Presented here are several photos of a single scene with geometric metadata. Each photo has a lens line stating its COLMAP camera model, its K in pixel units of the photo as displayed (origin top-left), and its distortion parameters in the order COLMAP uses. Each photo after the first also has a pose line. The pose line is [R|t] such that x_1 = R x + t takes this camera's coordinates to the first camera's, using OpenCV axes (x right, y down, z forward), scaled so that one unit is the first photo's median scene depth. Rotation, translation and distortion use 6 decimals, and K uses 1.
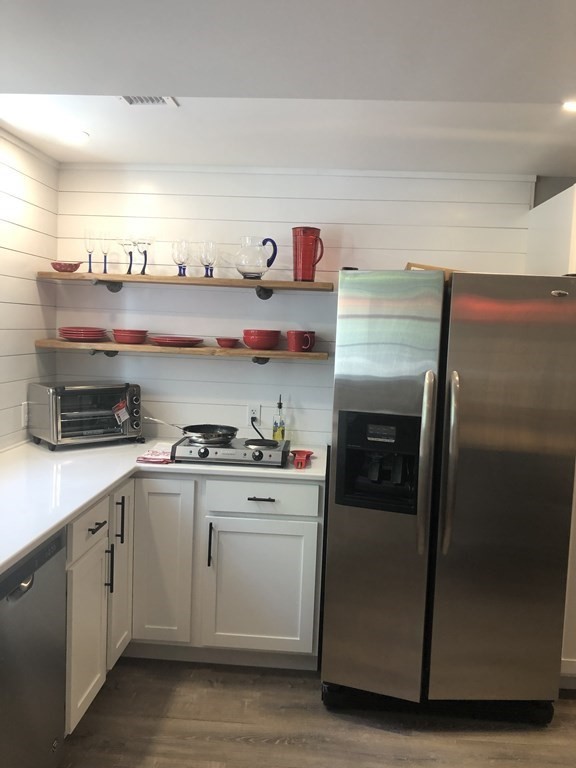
lens RADIAL K [[633.3, 0, 290.0], [0, 633.3, 382.7], [0, 0, 1]] dist [0.010525, -0.010747]
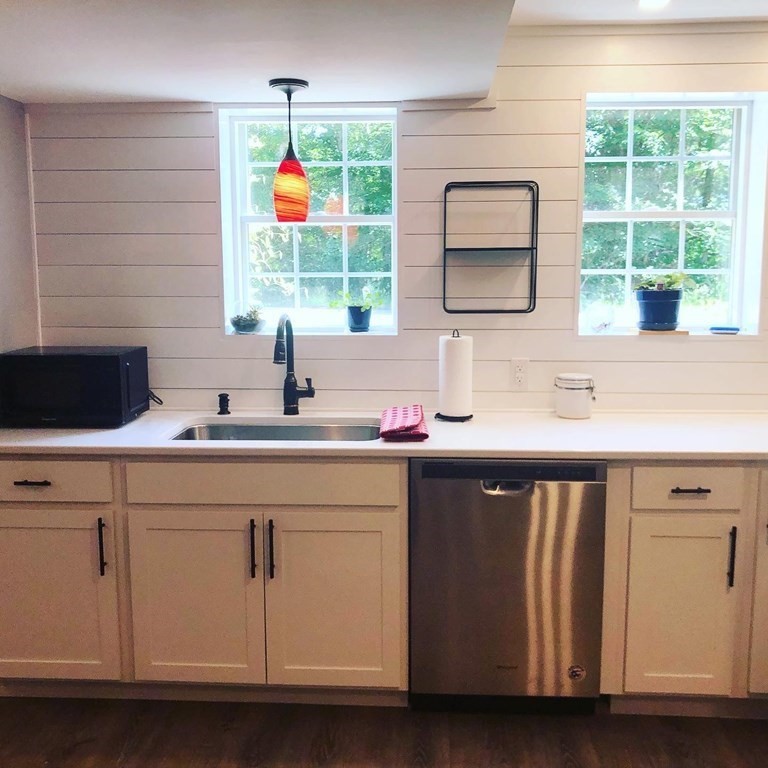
lens RADIAL K [[856.7, 0, 387.1], [0, 856.7, 384.9], [0, 0, 1]] dist [0.018821, 0.000000]
pose [[0.009498, 0.095189, -0.995414, 0.612189], [-0.088098, 0.991668, 0.093990, 0.012380], [0.996067, 0.086801, 0.017805, 0.418201]]
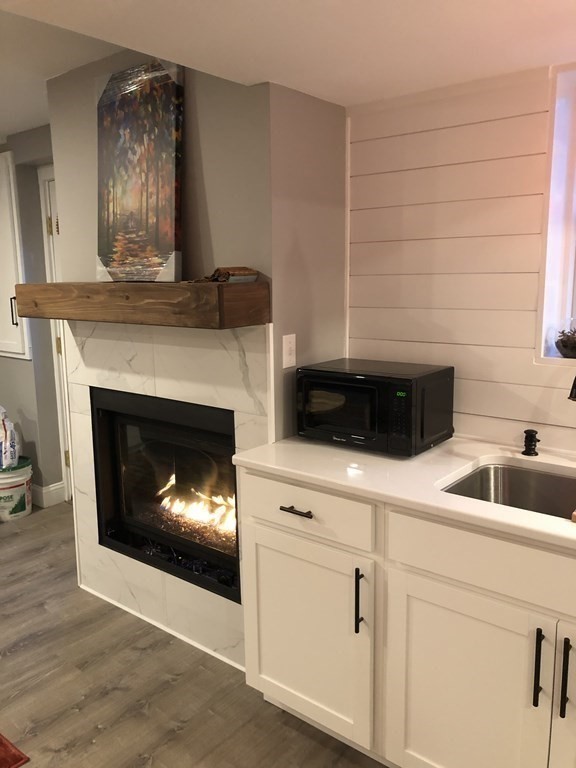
lens RADIAL K [[633.3, 0, 284.8], [0, 633.3, 381.6], [0, 0, 1]] dist [0.010525, -0.010747]
pose [[-0.581779, 0.092526, -0.808067, 0.215429], [-0.086894, 0.980752, 0.174859, 0.002006], [0.808692, 0.171946, -0.562540, 0.387243]]
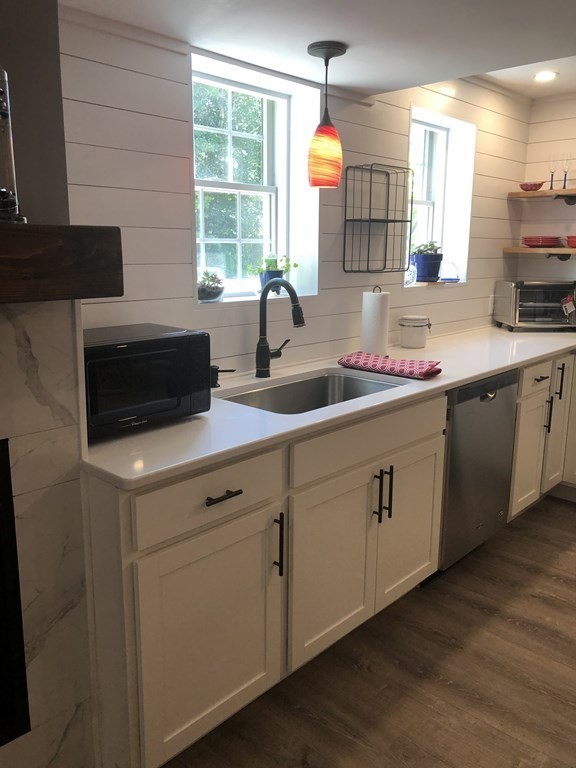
lens RADIAL K [[633.3, 0, 293.8], [0, 633.3, 377.2], [0, 0, 1]] dist [0.010525, -0.010747]
pose [[0.776633, 0.093900, -0.622916, 0.095927], [-0.032784, 0.993513, 0.108891, 0.070141], [0.629100, -0.064147, 0.774673, -0.284768]]
